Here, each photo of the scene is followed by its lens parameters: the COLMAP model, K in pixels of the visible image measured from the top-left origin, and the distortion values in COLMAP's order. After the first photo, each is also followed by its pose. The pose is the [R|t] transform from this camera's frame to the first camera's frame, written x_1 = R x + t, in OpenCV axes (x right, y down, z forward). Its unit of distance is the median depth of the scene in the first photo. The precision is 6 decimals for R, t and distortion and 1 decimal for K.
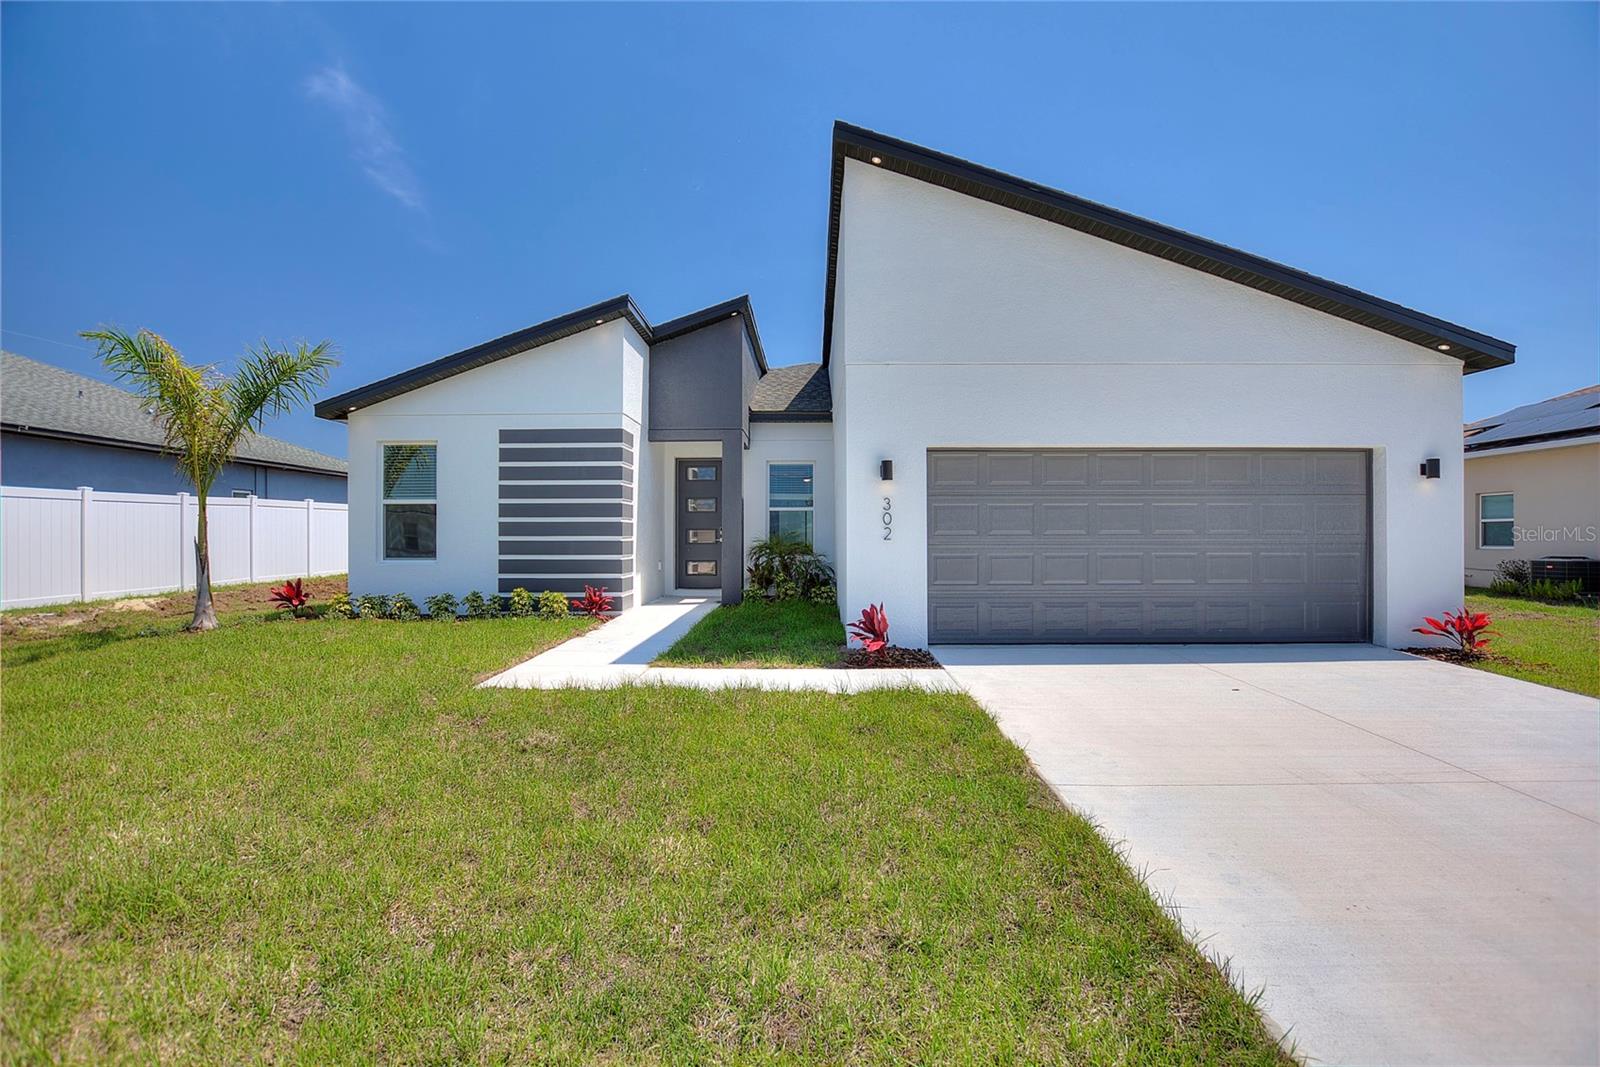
lens RADIAL K [[700.6, 0, 800.0], [0, 700.6, 533.5], [0, 0, 1]] dist [-0.000304, -0.000273]
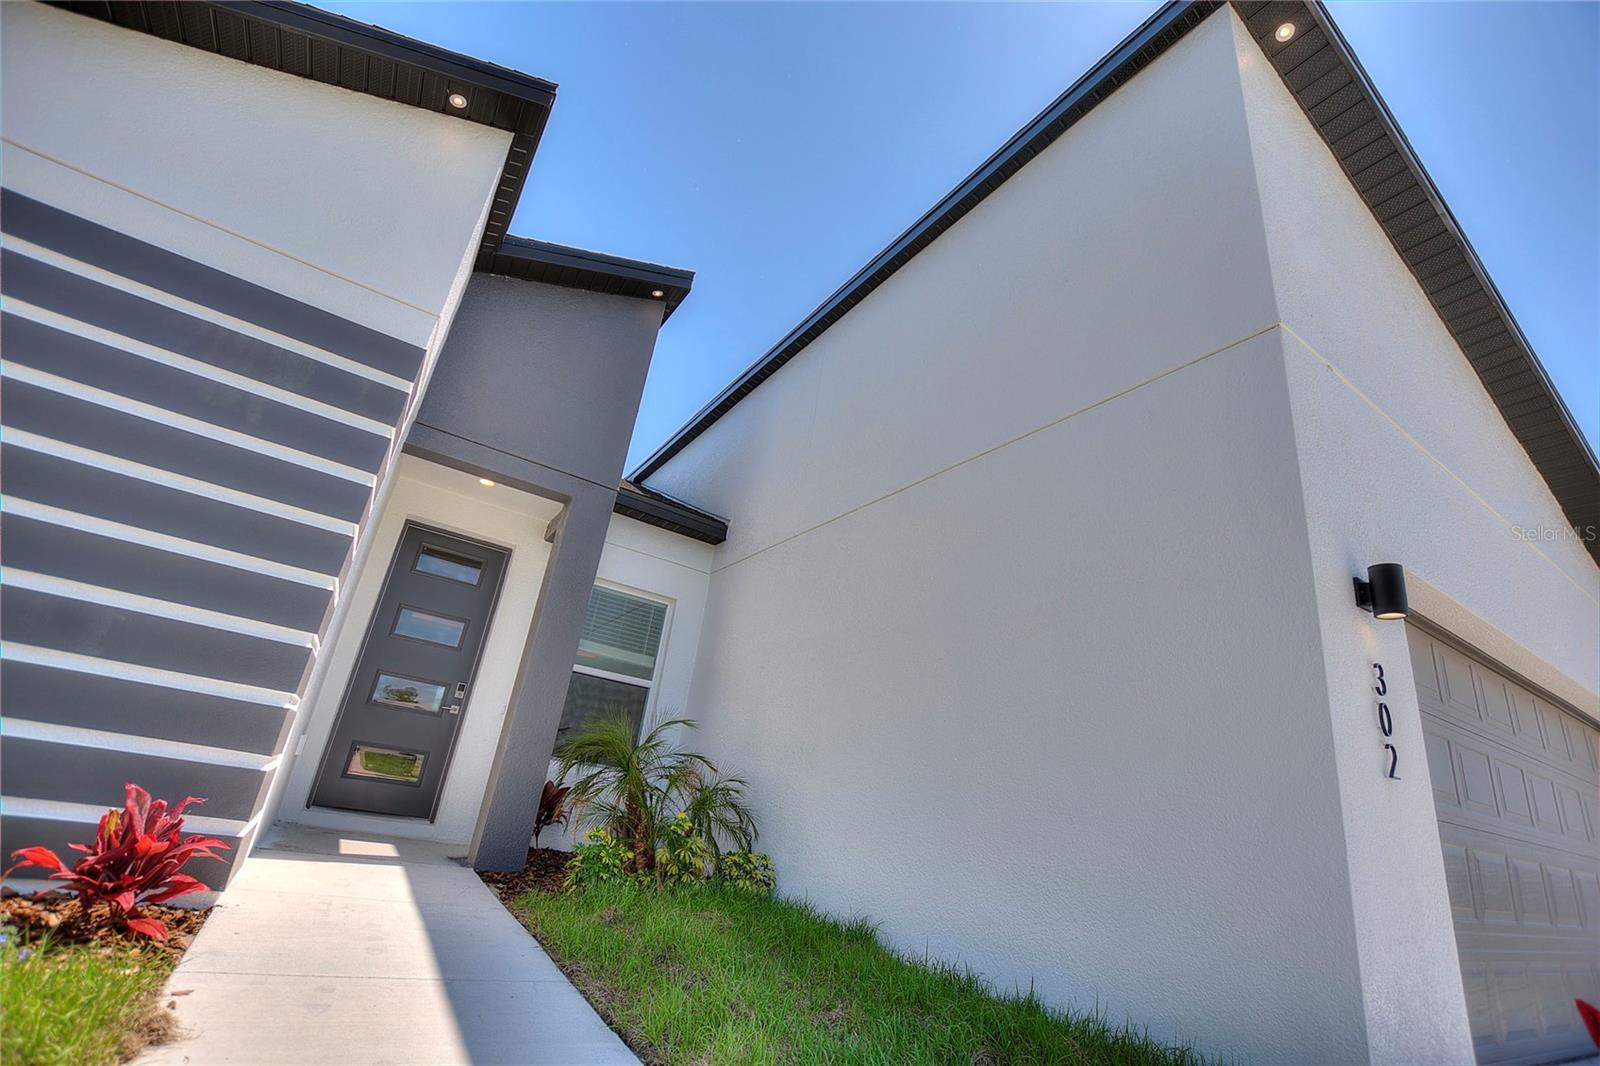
lens RADIAL K [[700.6, 0, 800.0], [0, 700.6, 533.0], [0, 0, 1]] dist [-0.000304, -0.000273]
pose [[0.826701, 0.309718, 0.469724, -0.204782], [-0.141931, 0.922651, -0.358567, 0.040738], [-0.544446, 0.229759, 0.806715, 0.534424]]
